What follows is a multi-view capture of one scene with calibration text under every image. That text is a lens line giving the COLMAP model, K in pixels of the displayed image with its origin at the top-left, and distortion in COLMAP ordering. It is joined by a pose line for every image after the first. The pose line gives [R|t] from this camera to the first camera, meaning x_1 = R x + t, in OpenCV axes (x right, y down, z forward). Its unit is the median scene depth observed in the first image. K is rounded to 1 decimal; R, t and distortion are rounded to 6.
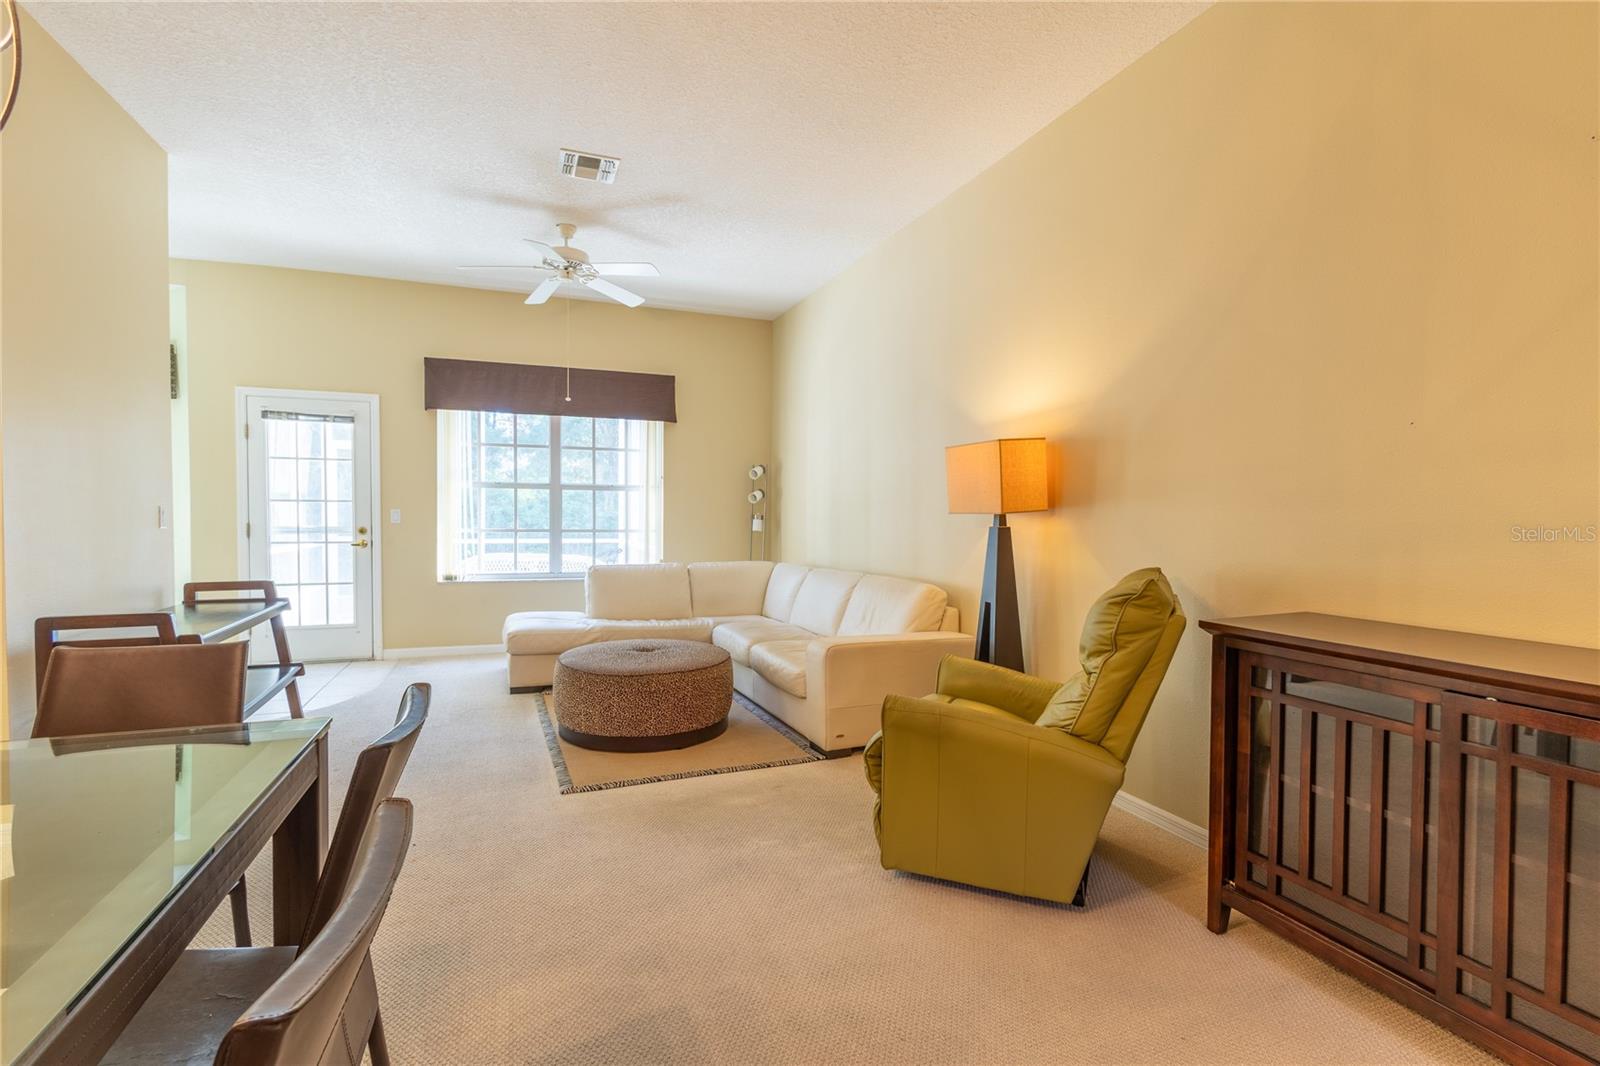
lens RADIAL K [[744.9, 0, 795.0], [0, 744.9, 531.8], [0, 0, 1]] dist [-0.005823, 0.004491]
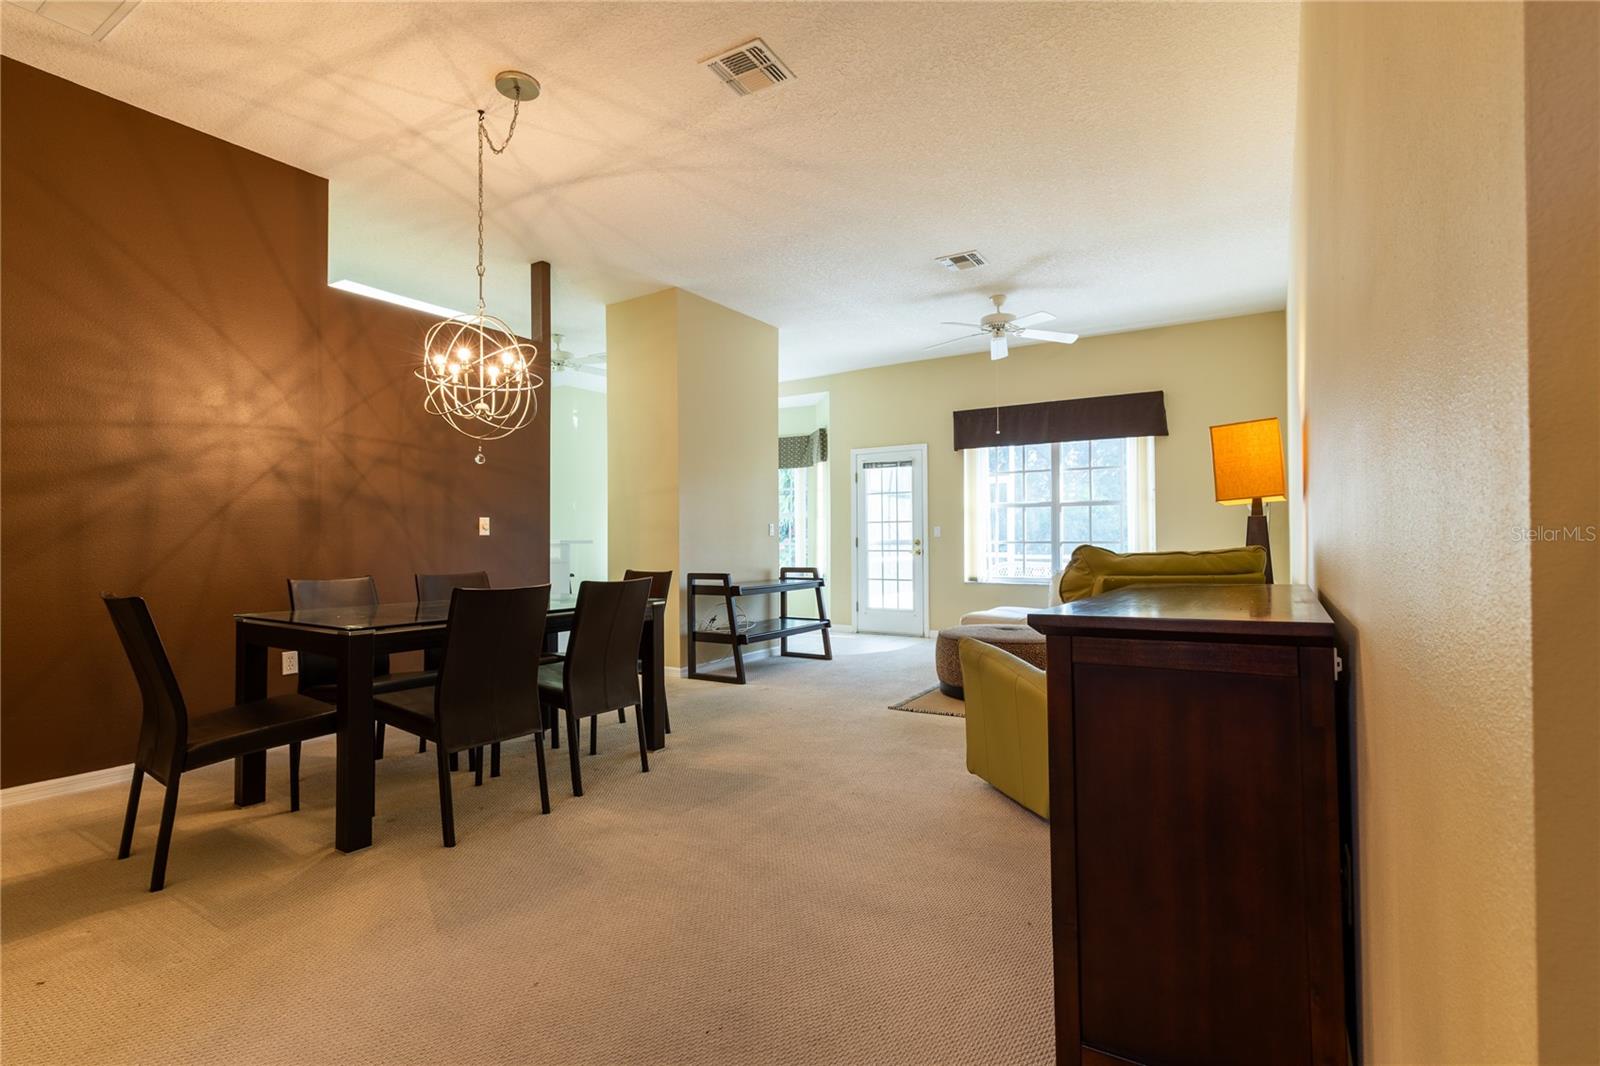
lens RADIAL K [[744.9, 0, 790.5], [0, 744.9, 531.9], [0, 0, 1]] dist [-0.005823, 0.004491]
pose [[0.591579, -0.022382, -0.805937, 0.414791], [-0.011618, 0.999274, -0.036279, 0.033103], [0.806164, 0.030825, 0.590889, -0.019475]]
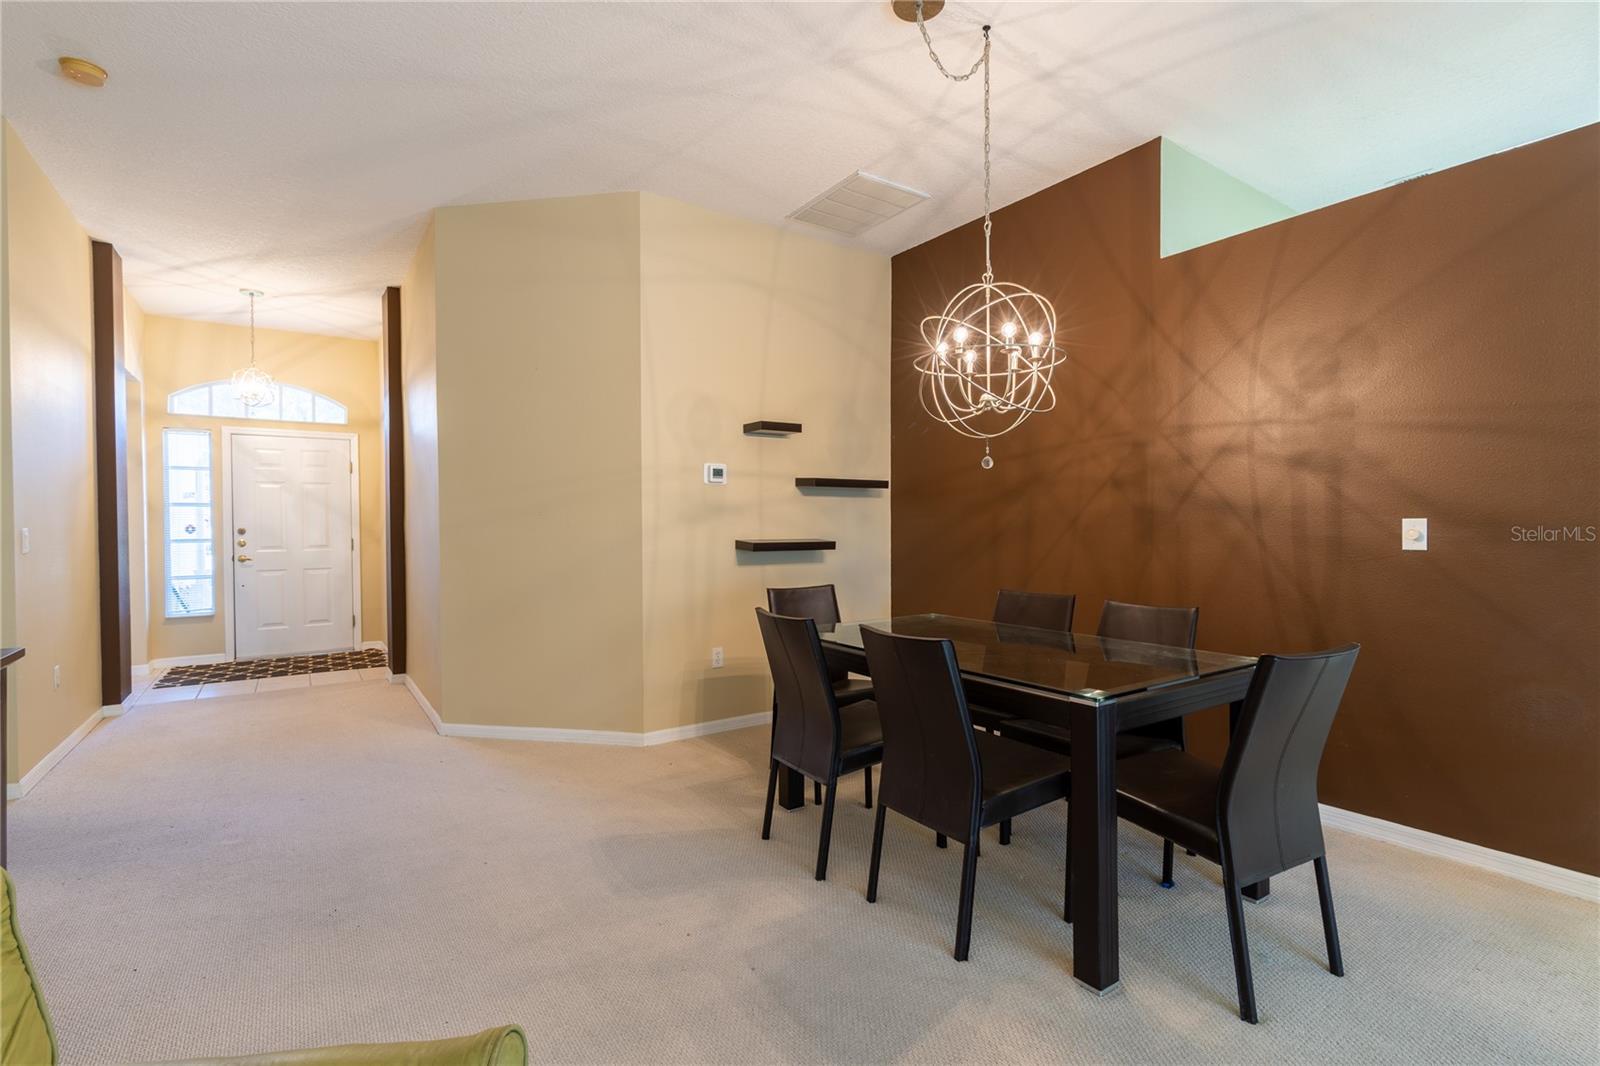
lens RADIAL K [[744.9, 0, 794.9], [0, 744.9, 527.8], [0, 0, 1]] dist [-0.005823, 0.004491]
pose [[-0.974082, -0.000087, -0.226196, 0.028539], [-0.006458, 0.999603, 0.027425, -0.013469], [0.226104, 0.028175, -0.973696, 0.561564]]
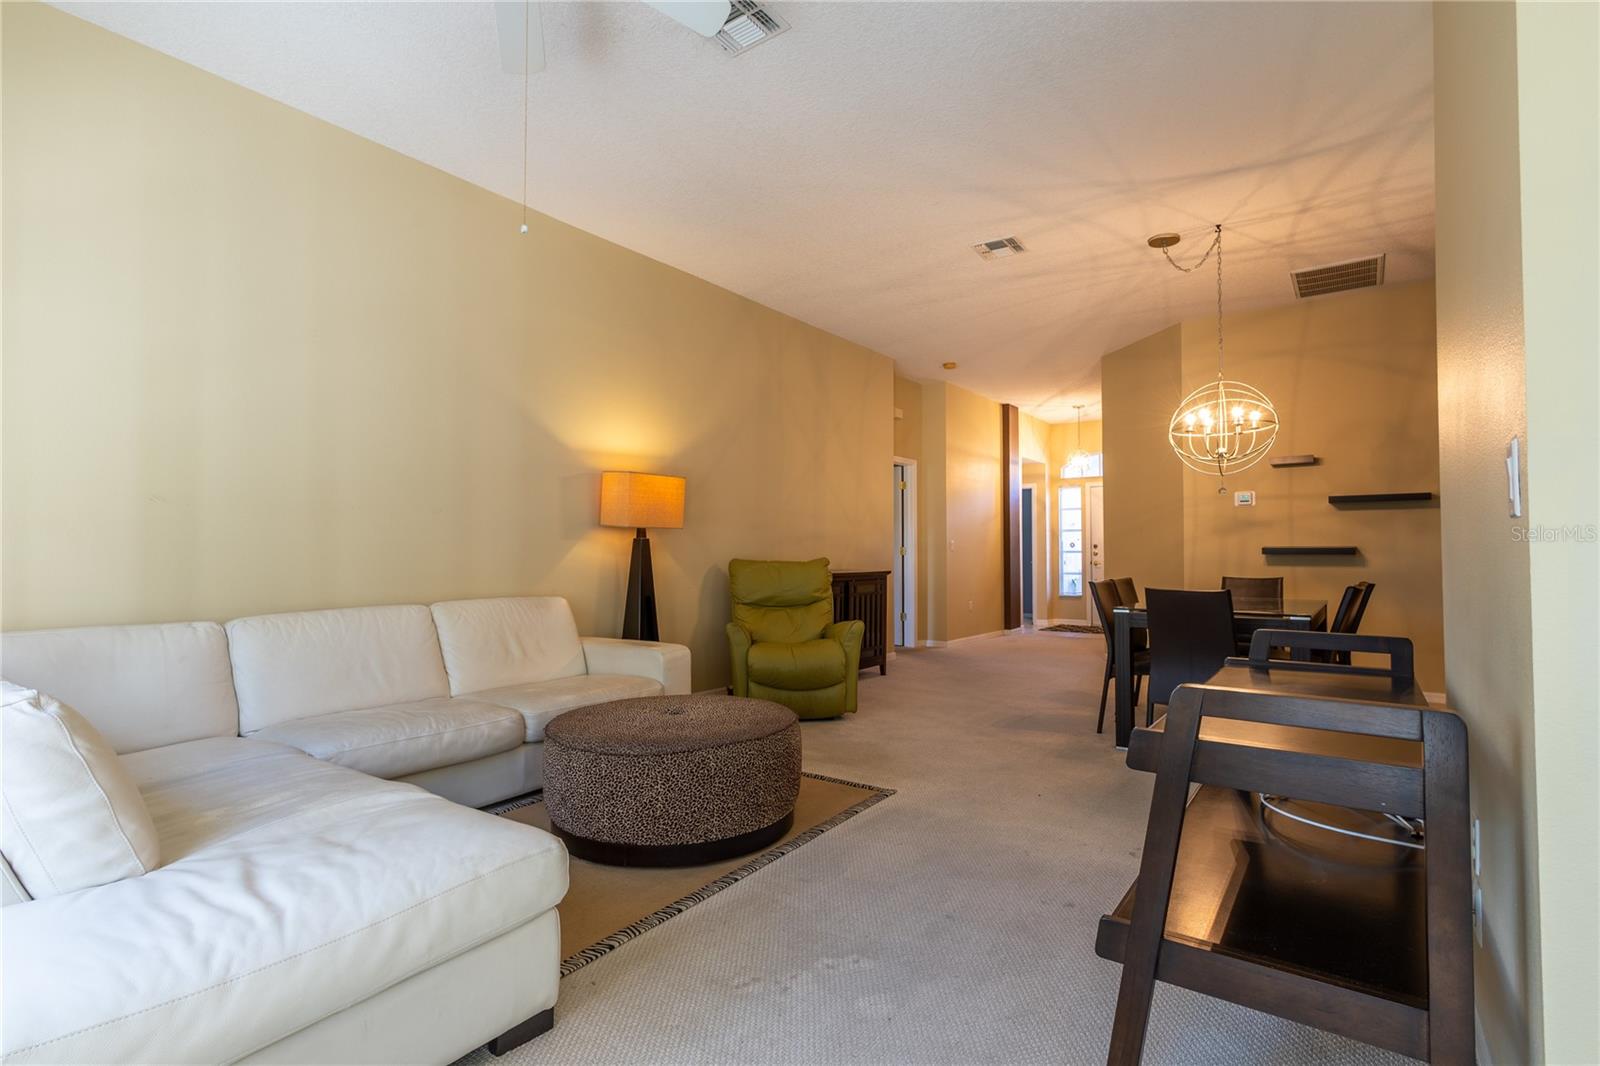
lens RADIAL K [[744.9, 0, 787.3], [0, 744.9, 529.5], [0, 0, 1]] dist [-0.005823, 0.004491]
pose [[-0.523156, 0.021646, 0.851962, -0.615195], [0.018488, 0.999730, -0.014048, -0.000660], [-0.852036, 0.008401, -0.523415, 0.908996]]
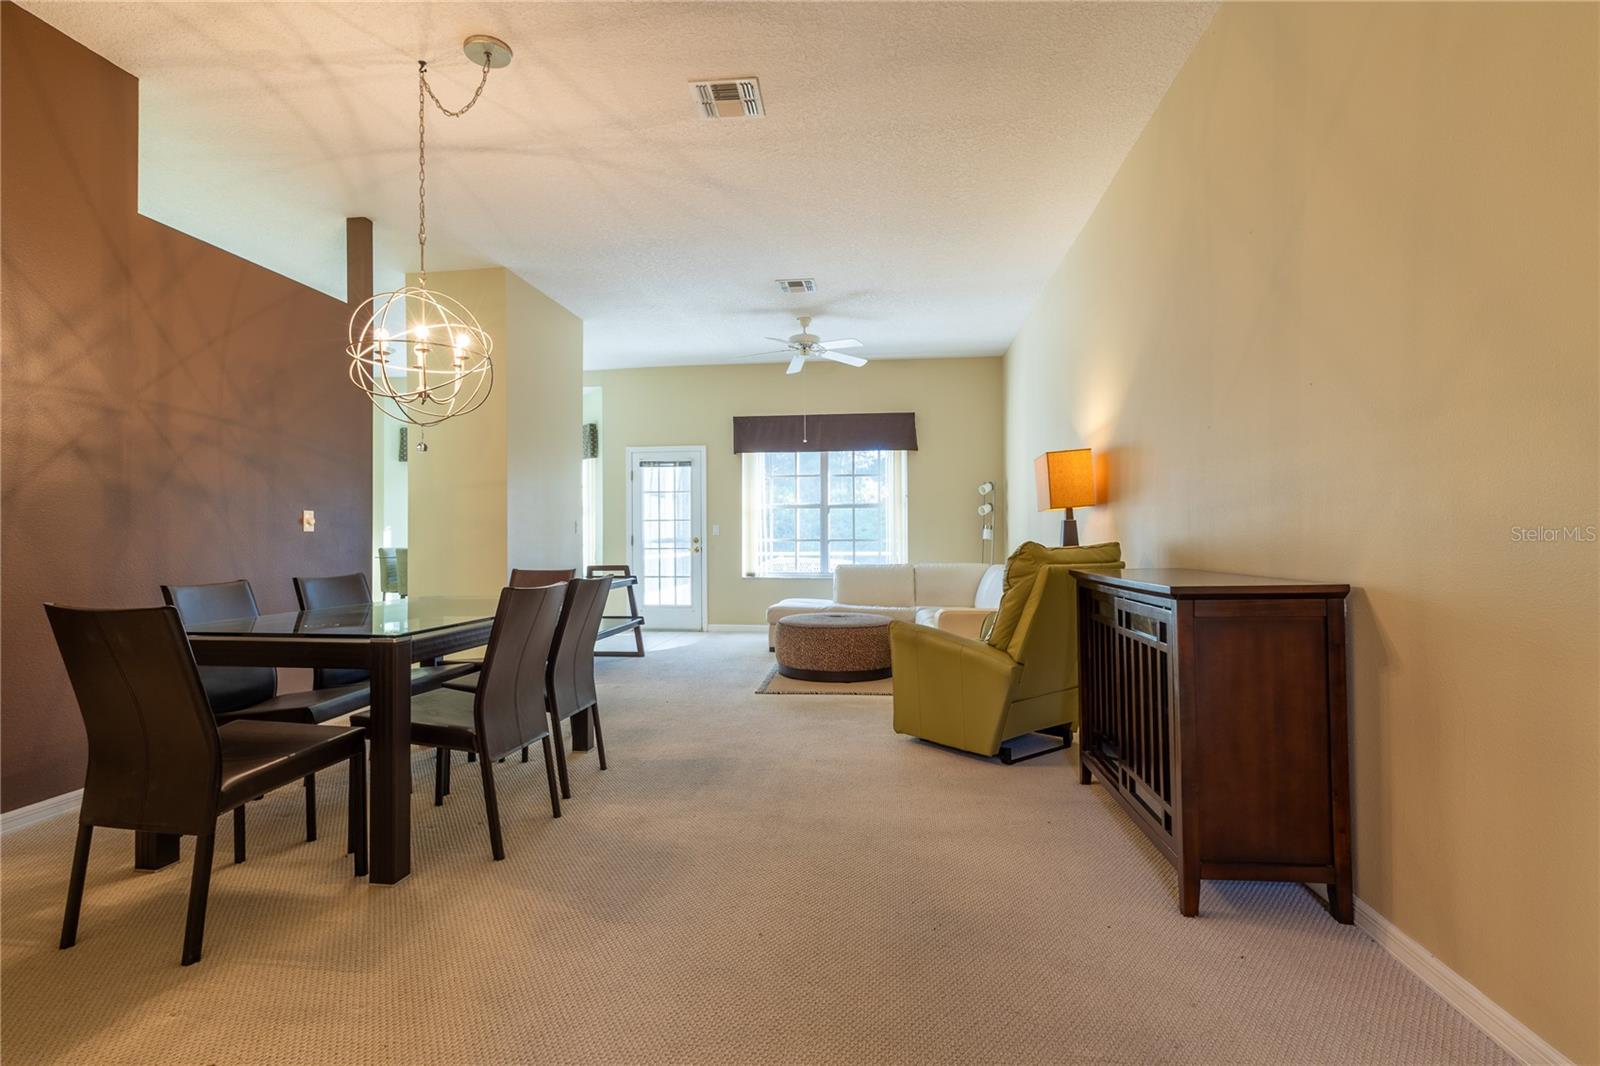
lens RADIAL K [[762.0, 0, 788.8], [0, 762.0, 531.2], [0, 0, 1]] dist [-0.003093, 0.001987]
pose [[0.880030, -0.016803, -0.474621, 0.286304], [-0.001079, 0.999301, -0.037378, 0.036786], [0.474917, 0.033406, 0.879396, -0.221790]]
